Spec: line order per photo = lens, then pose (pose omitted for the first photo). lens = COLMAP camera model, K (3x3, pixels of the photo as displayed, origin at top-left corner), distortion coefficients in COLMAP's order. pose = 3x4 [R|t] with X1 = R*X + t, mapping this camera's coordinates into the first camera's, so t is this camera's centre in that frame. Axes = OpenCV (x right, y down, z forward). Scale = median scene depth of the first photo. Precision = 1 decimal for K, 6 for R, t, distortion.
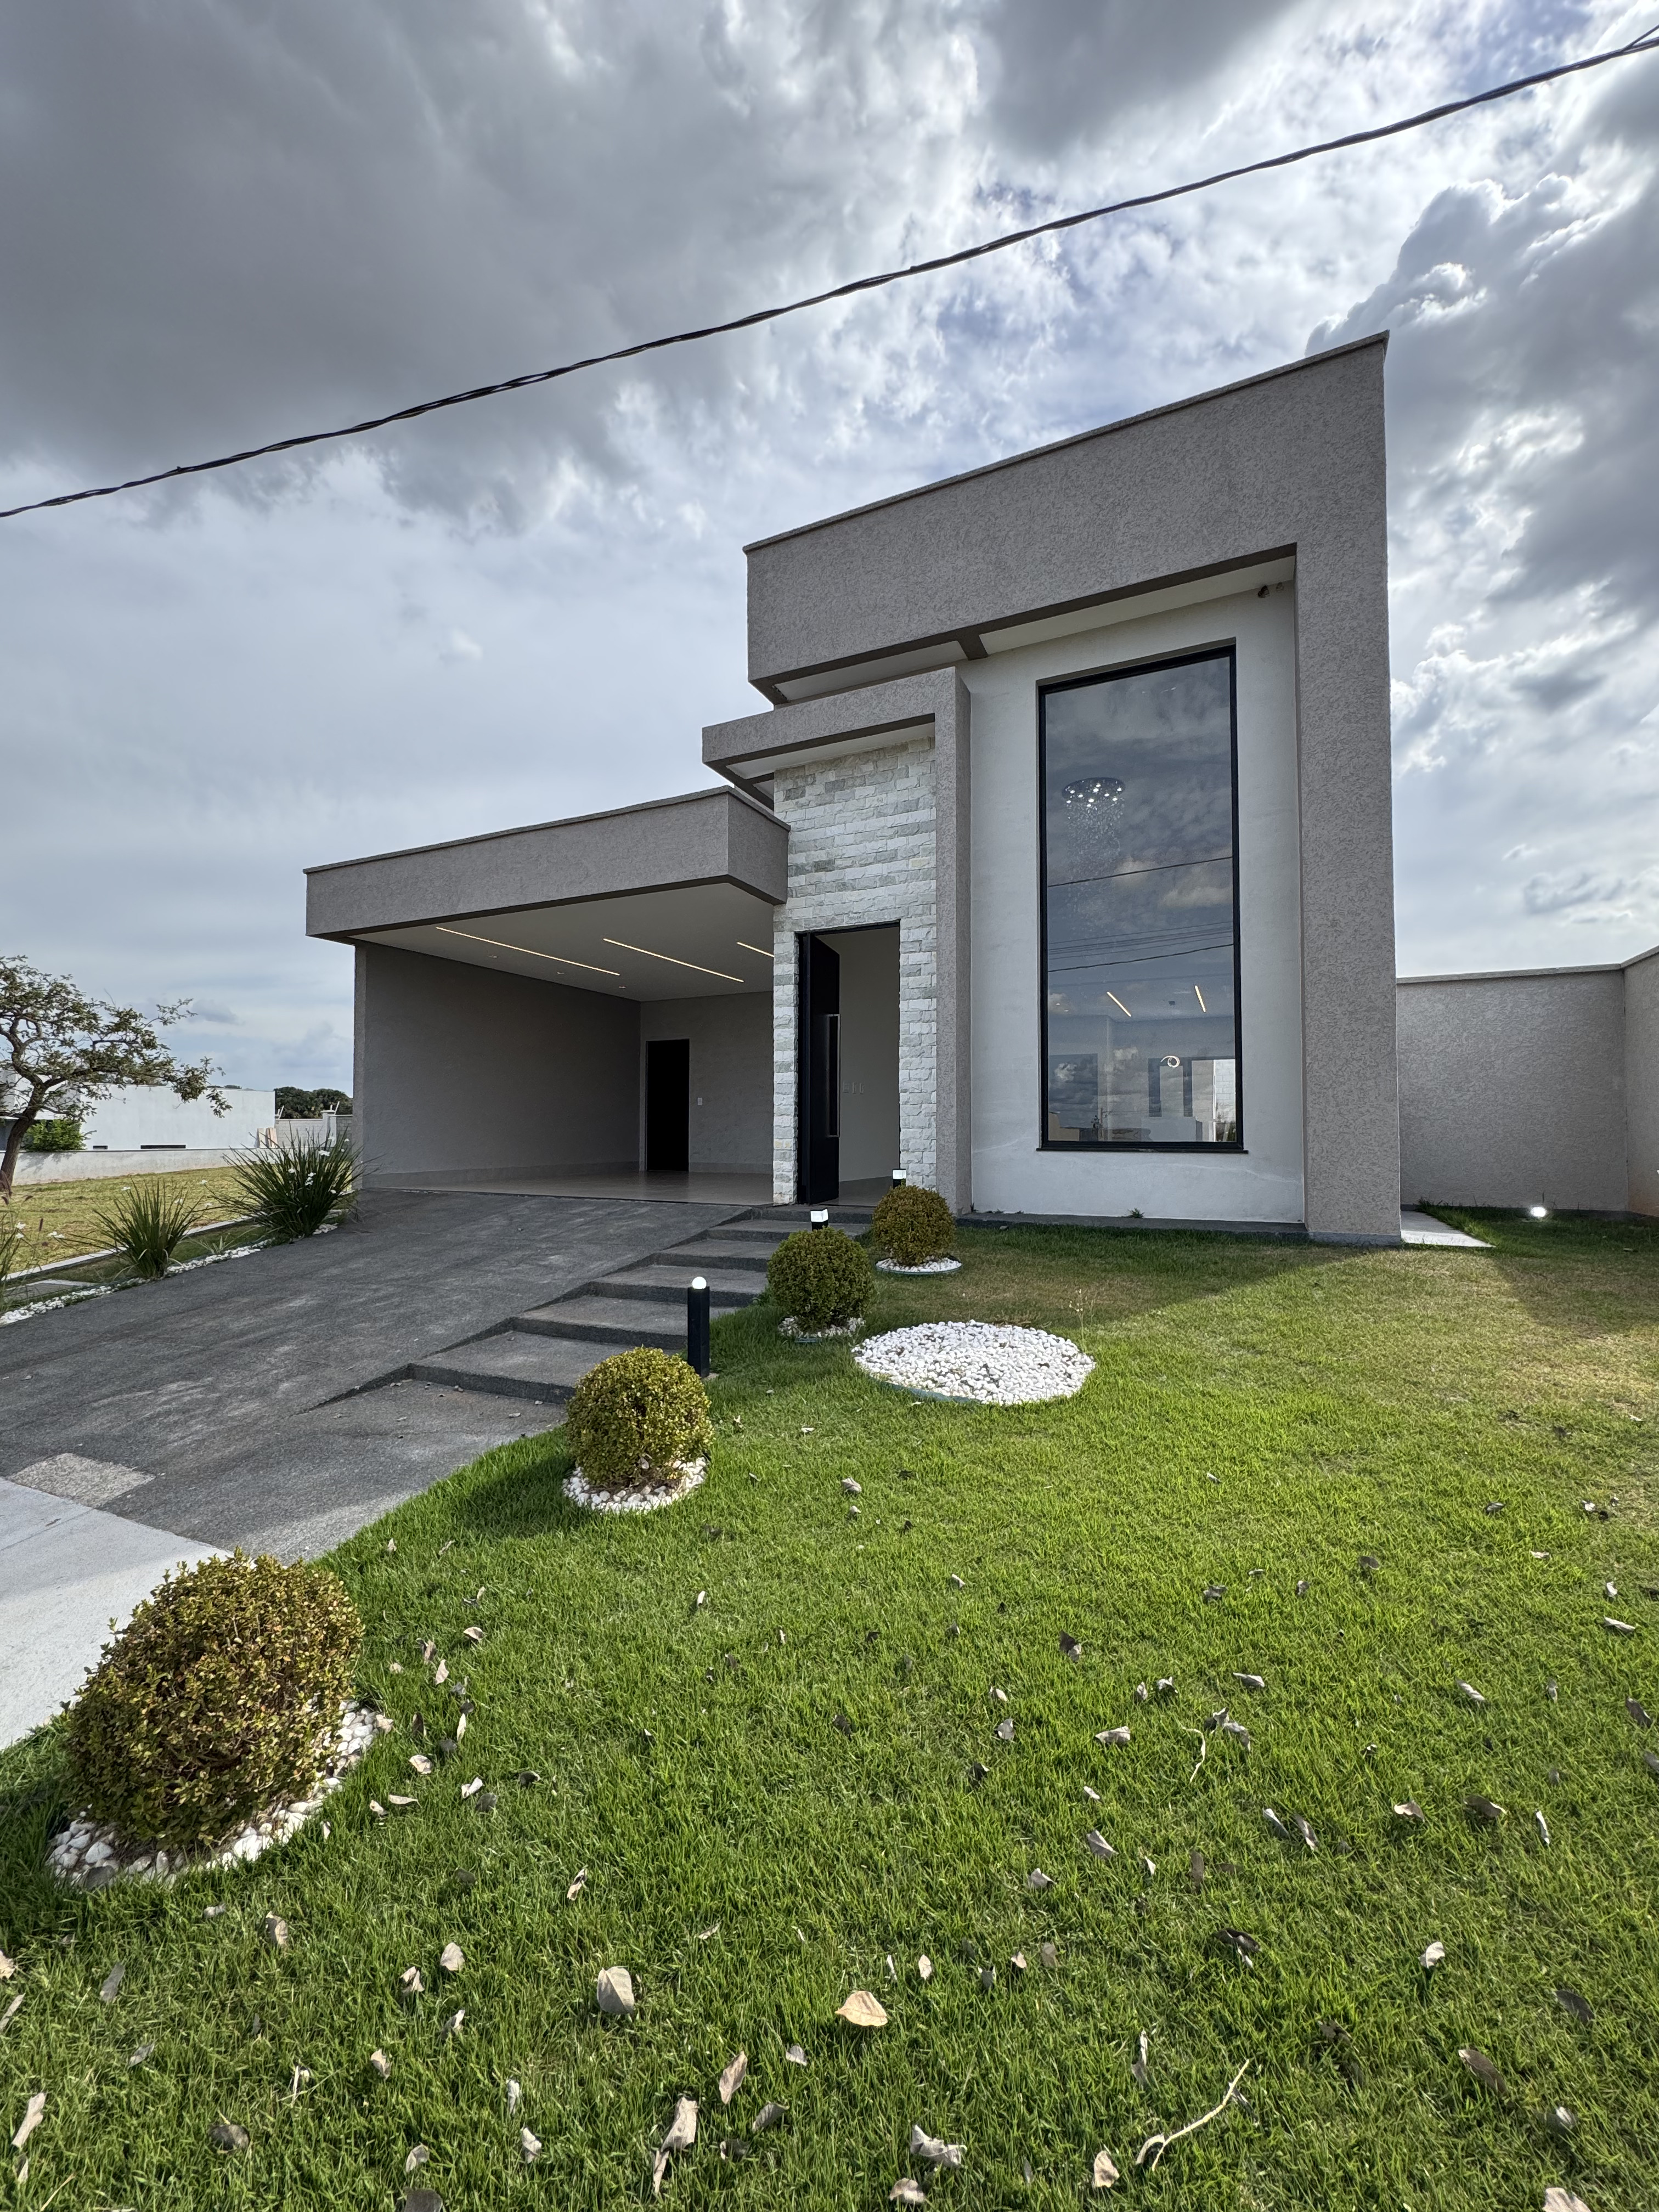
lens RADIAL K [[886.5, 0, 823.6], [0, 886.5, 1109.1], [0, 0, 1]] dist [0.001888, 0.000006]
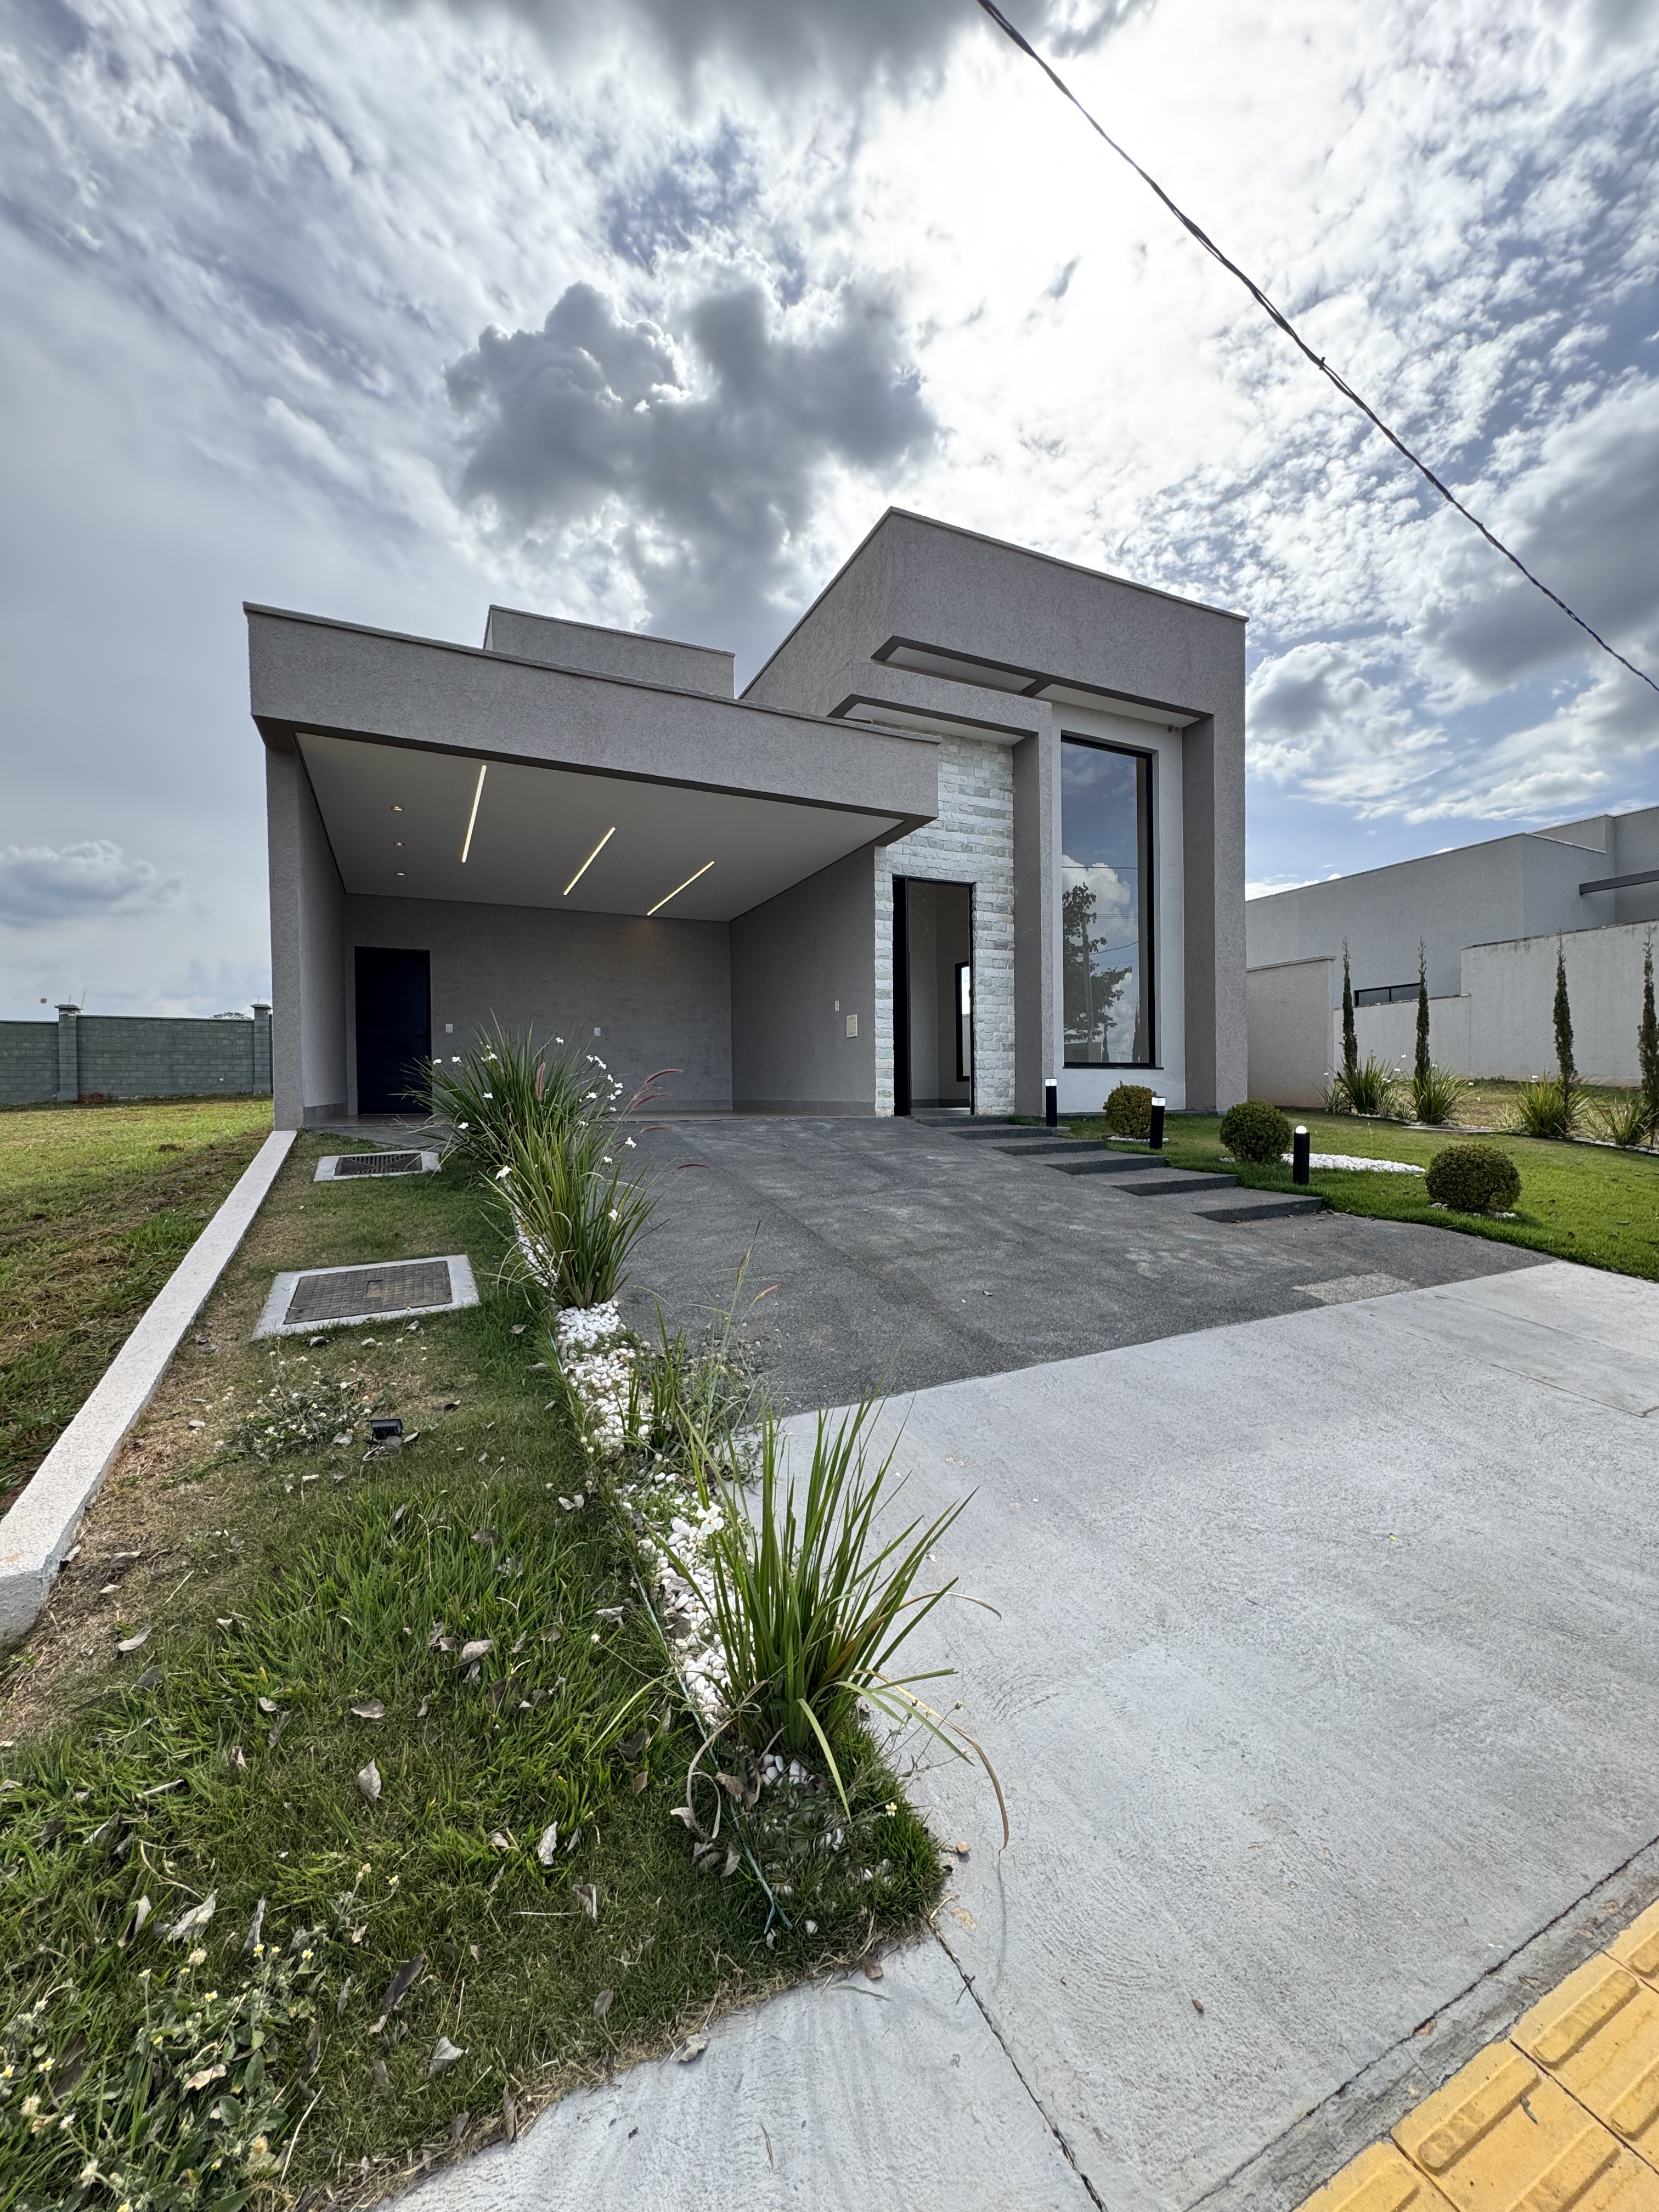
lens RADIAL K [[886.5, 0, 826.4], [0, 886.5, 1104.1], [0, 0, 1]] dist [0.001888, 0.000006]
pose [[0.637513, -0.008848, 0.770389, -0.995569], [-0.011967, 0.999700, 0.021384, 0.071076], [-0.770347, -0.022852, 0.637215, 0.360625]]
